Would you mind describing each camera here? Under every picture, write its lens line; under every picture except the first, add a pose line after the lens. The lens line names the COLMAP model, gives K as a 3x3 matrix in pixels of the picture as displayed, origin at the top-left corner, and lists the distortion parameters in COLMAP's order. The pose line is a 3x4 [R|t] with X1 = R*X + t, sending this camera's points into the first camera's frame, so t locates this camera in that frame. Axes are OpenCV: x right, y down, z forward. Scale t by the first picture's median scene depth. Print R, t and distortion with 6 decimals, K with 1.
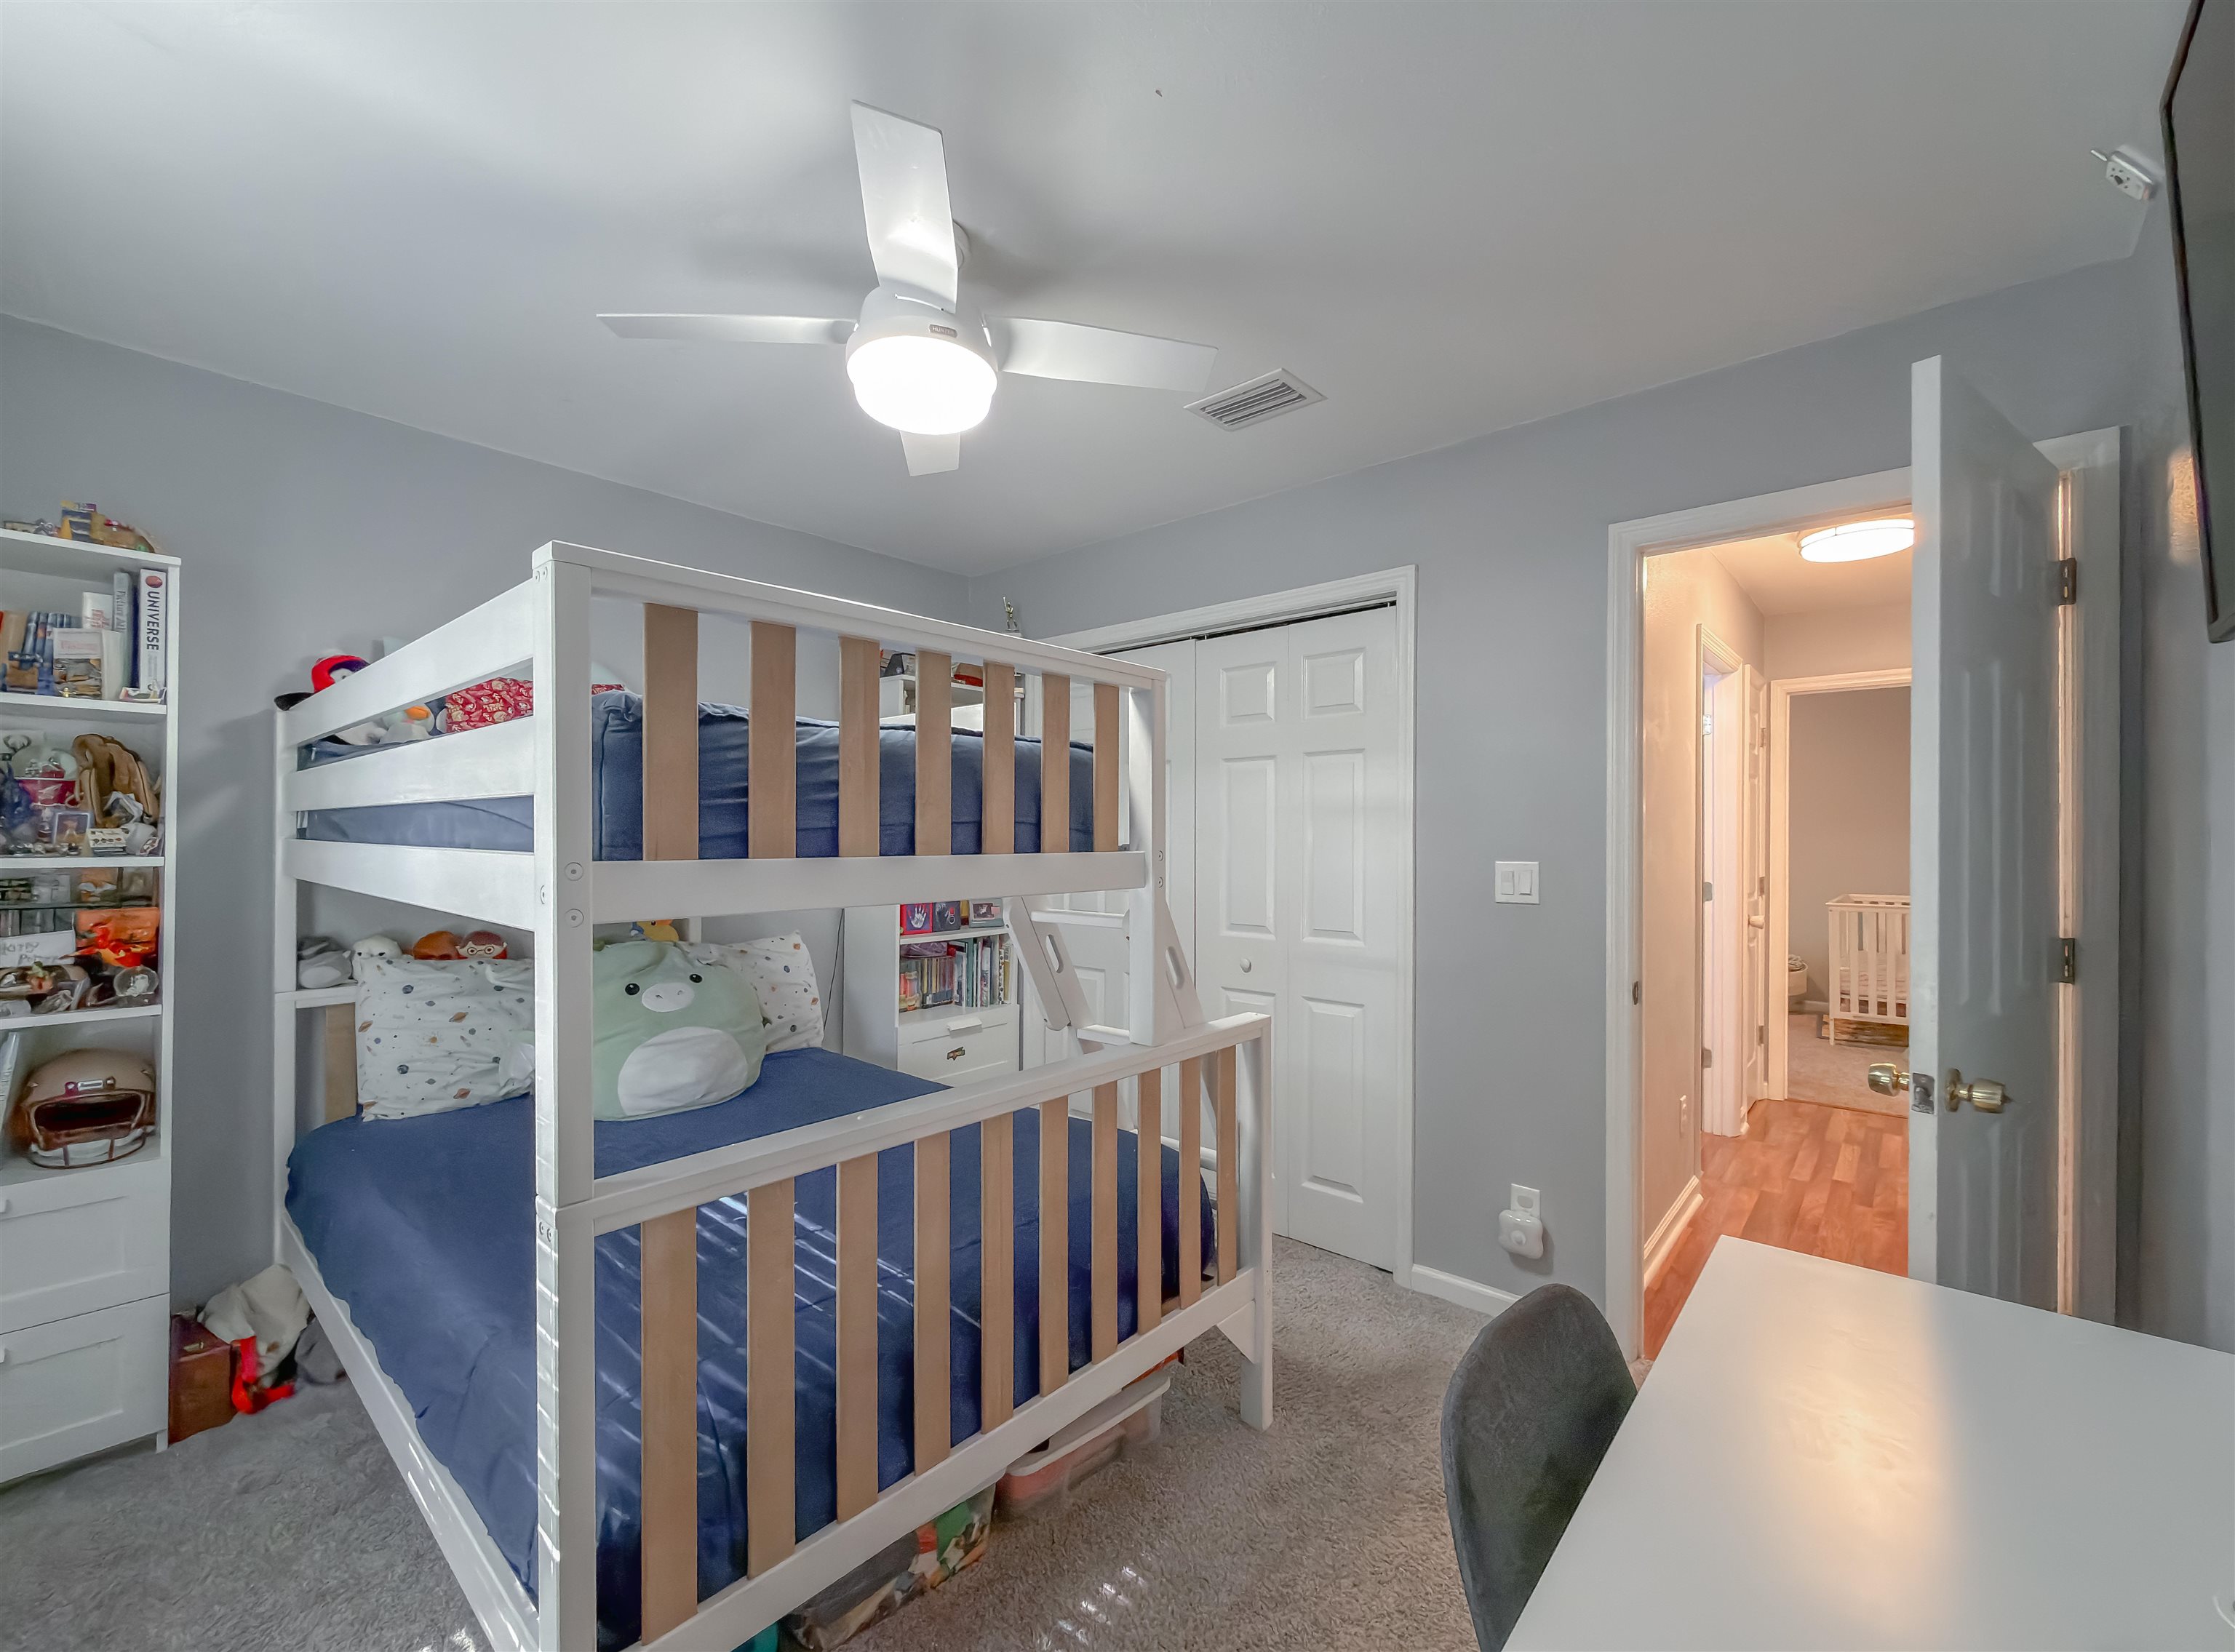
lens RADIAL K [[916.1, 0, 1117.5], [0, 916.1, 826.0], [0, 0, 1]] dist [0.002169, 0.000140]
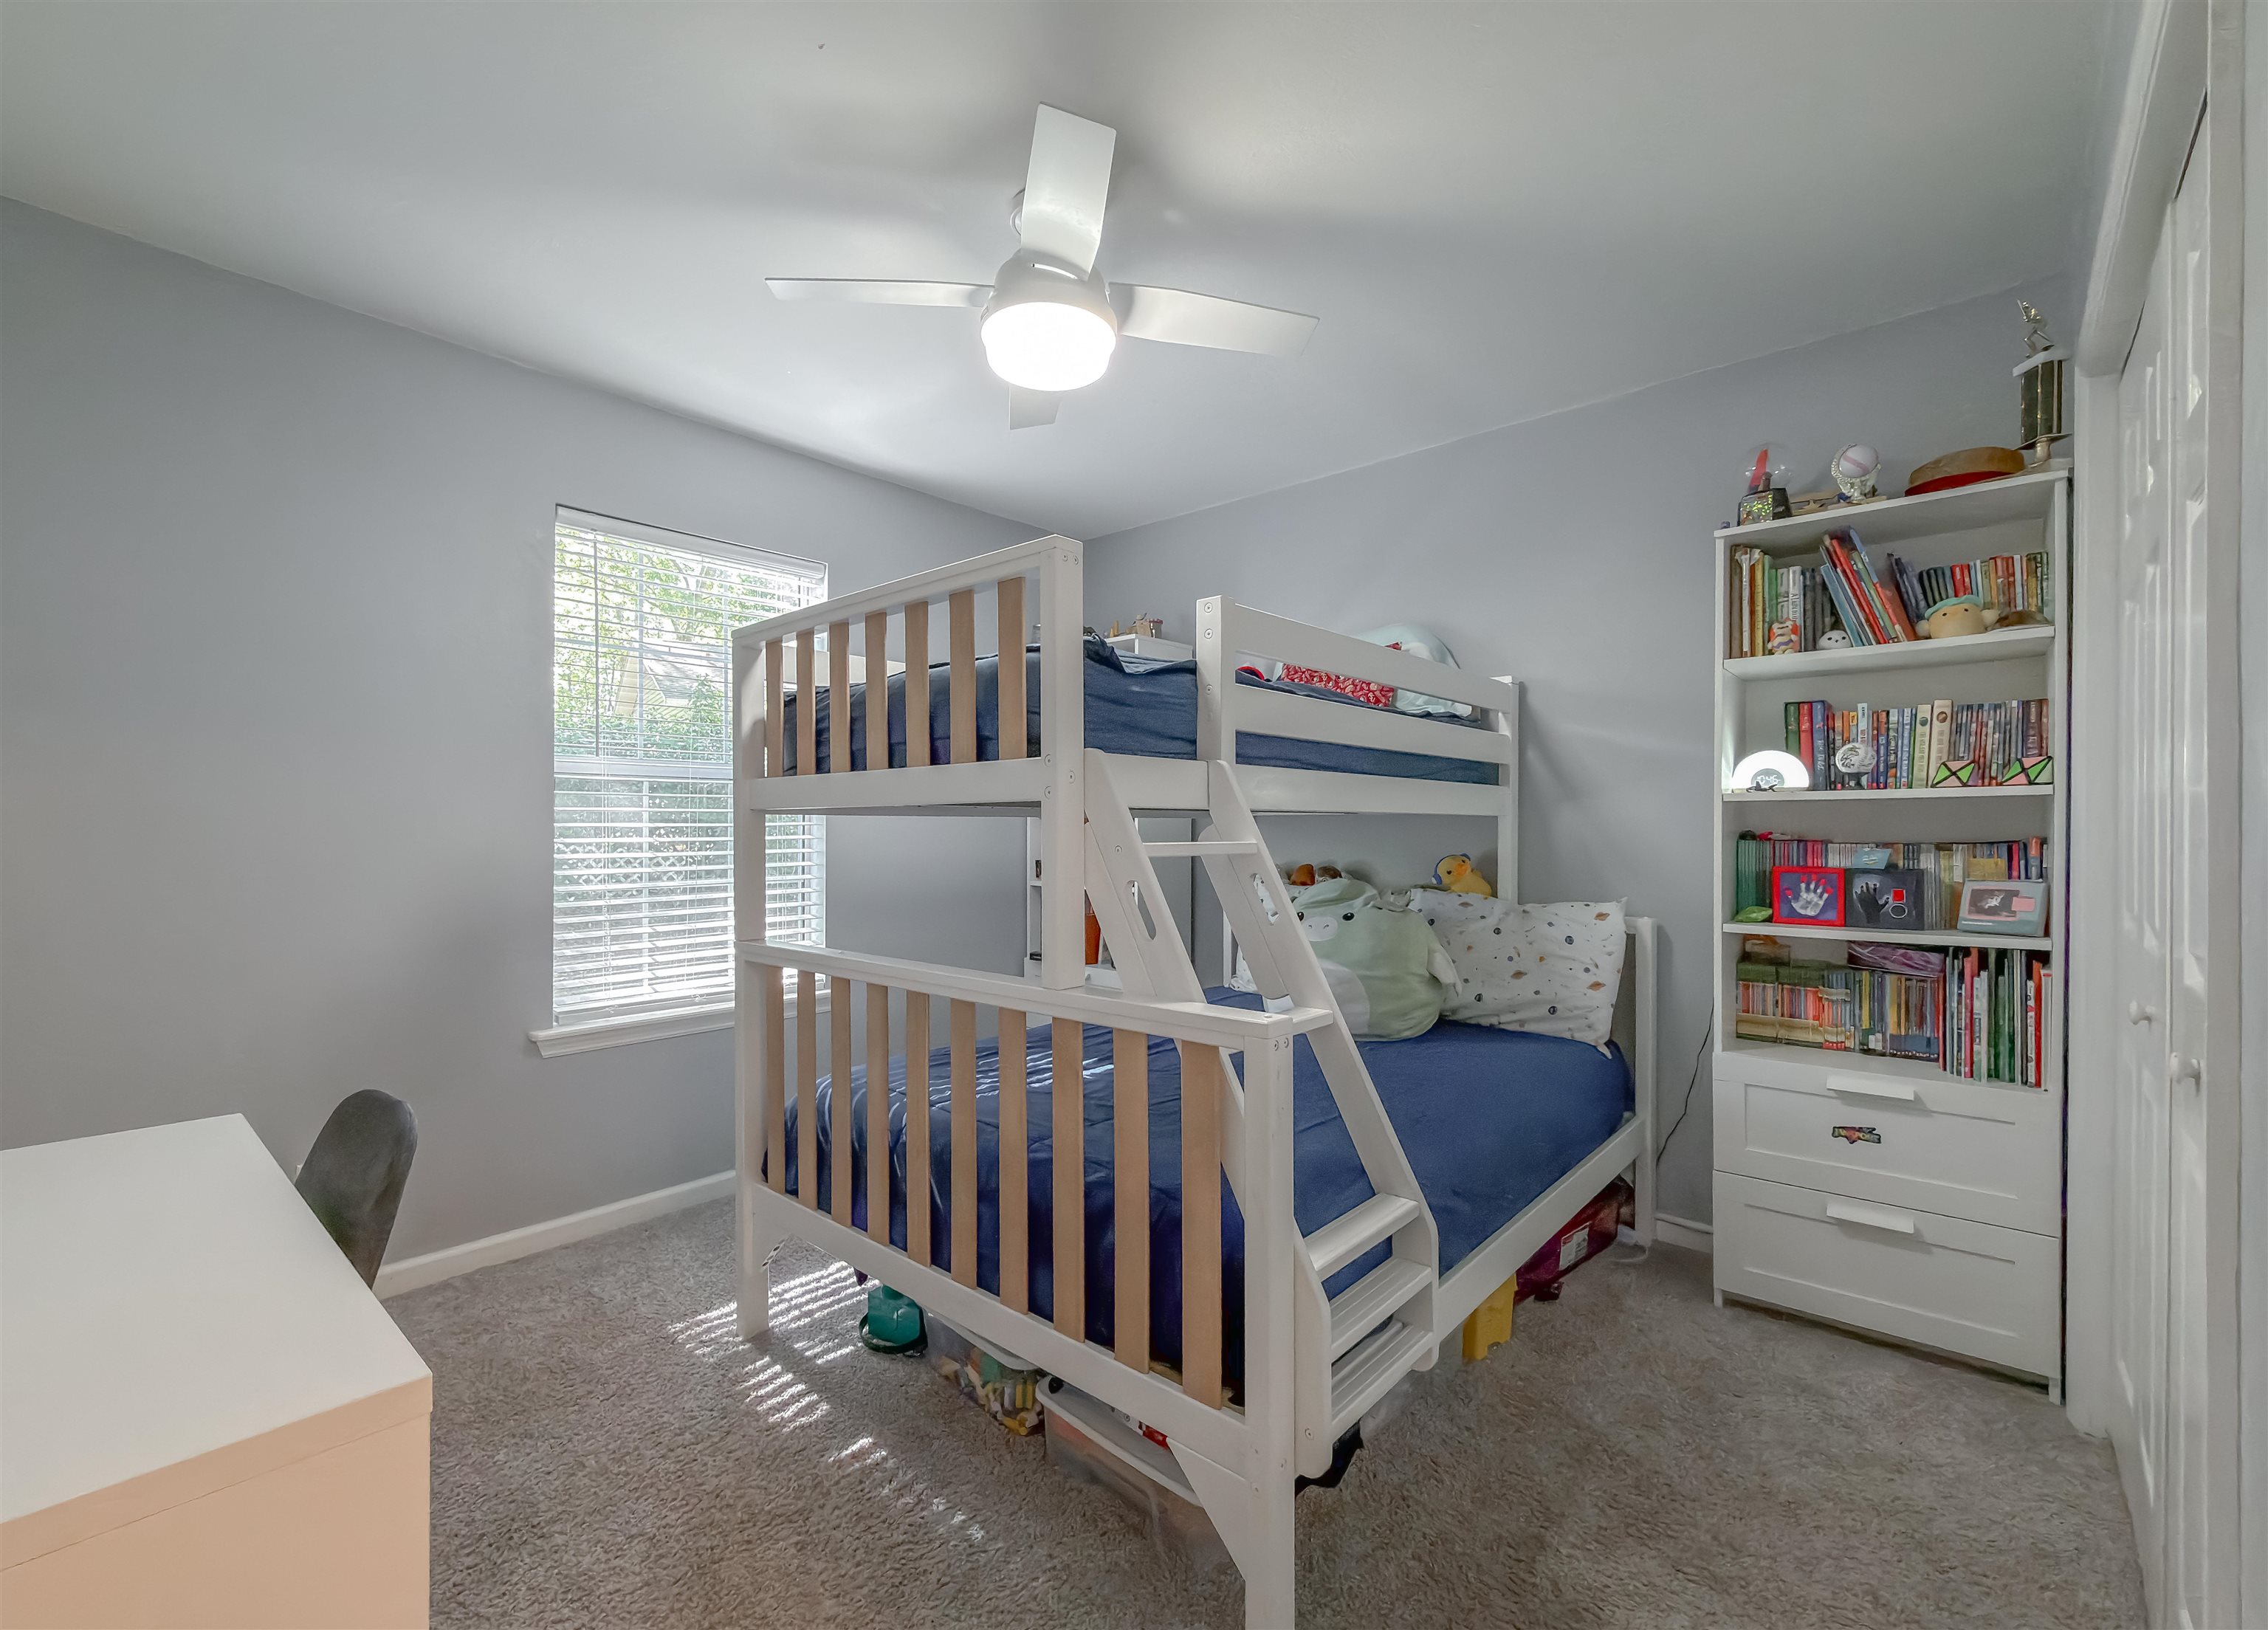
lens RADIAL K [[967.3, 0, 1112.6], [0, 967.3, 830.1], [0, 0, 1]] dist [-0.000034, 0.000012]
pose [[-0.024516, -0.000489, -0.999699, 0.477649], [0.018420, 0.999830, -0.000941, 0.046405], [0.999530, -0.018437, -0.024503, 0.564266]]
